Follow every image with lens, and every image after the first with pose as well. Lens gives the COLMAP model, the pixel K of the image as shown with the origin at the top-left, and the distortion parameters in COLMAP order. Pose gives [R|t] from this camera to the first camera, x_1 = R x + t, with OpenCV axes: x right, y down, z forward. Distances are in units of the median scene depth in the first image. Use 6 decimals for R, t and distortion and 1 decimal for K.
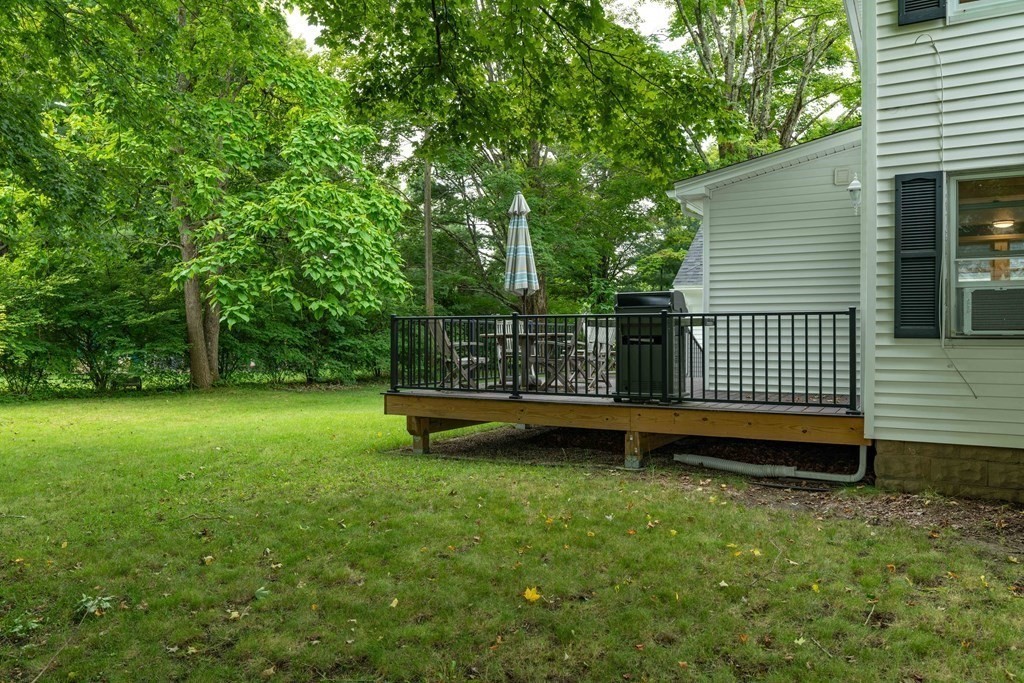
lens RADIAL K [[767.6, 0, 511.5], [0, 767.6, 342.3], [0, 0, 1]] dist [0.004054, 0.000542]
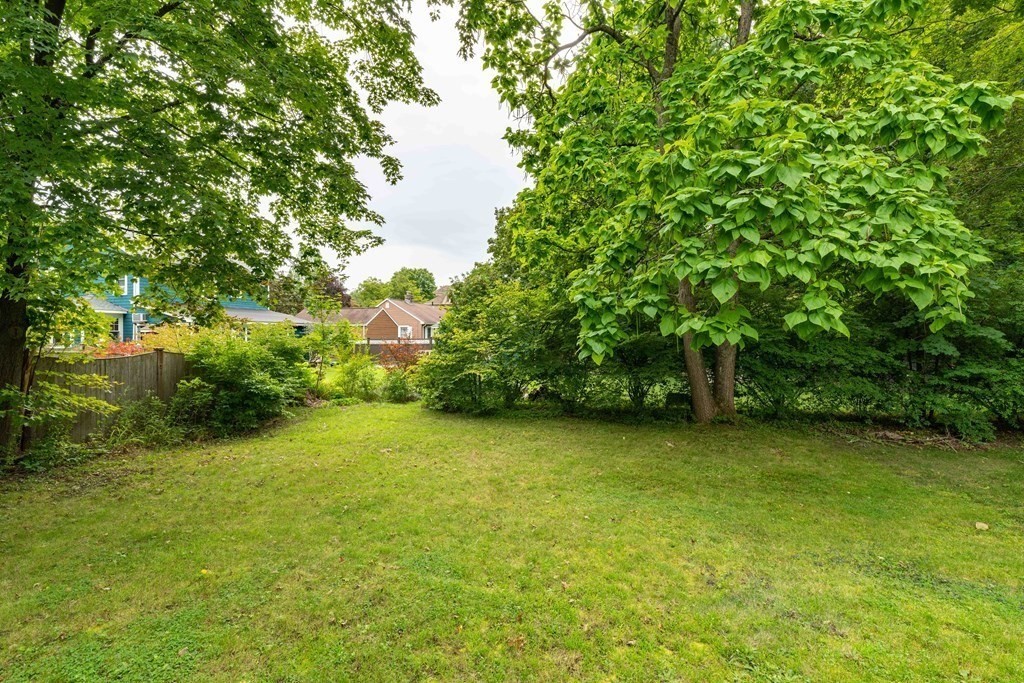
lens RADIAL K [[501.3, 0, 522.3], [0, 501.3, 337.3], [0, 0, 1]] dist [-0.002300, 0.000979]
pose [[0.389509, -0.008631, -0.920982, 0.028834], [0.003882, 0.999963, -0.007730, -0.036687], [0.921014, -0.000564, 0.389528, 0.726427]]
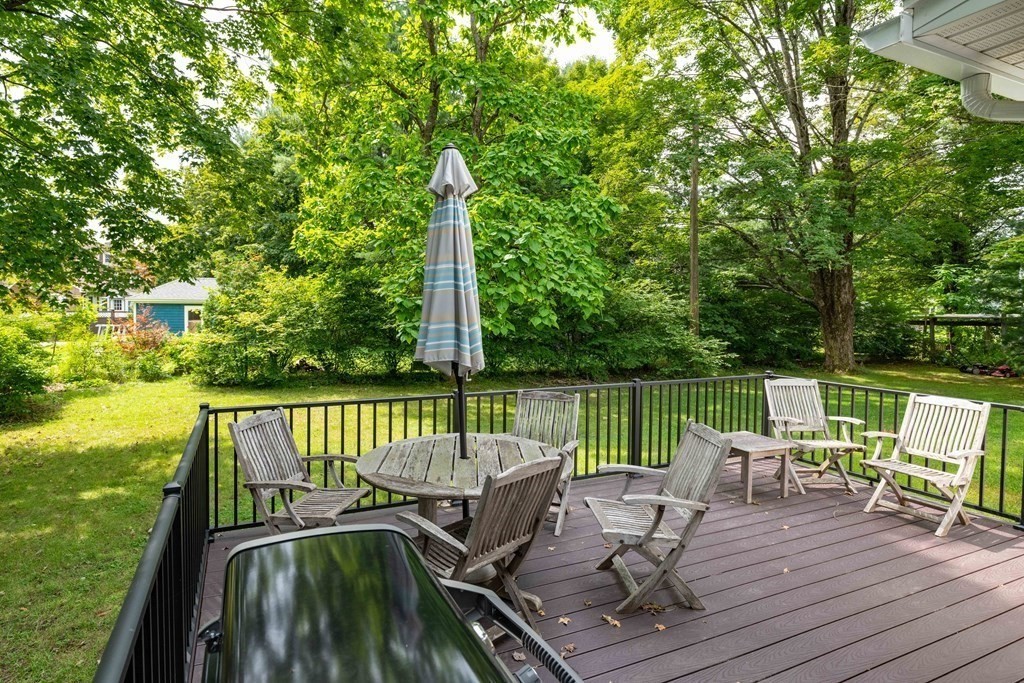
lens RADIAL K [[501.3, 0, 452.1], [0, 501.3, 325.1], [0, 0, 1]] dist [-0.002300, 0.000979]
pose [[0.760246, 0.021624, -0.649275, 0.118367], [-0.001148, 0.999489, 0.031943, -0.063889], [0.649634, -0.023540, 0.759882, 0.488966]]
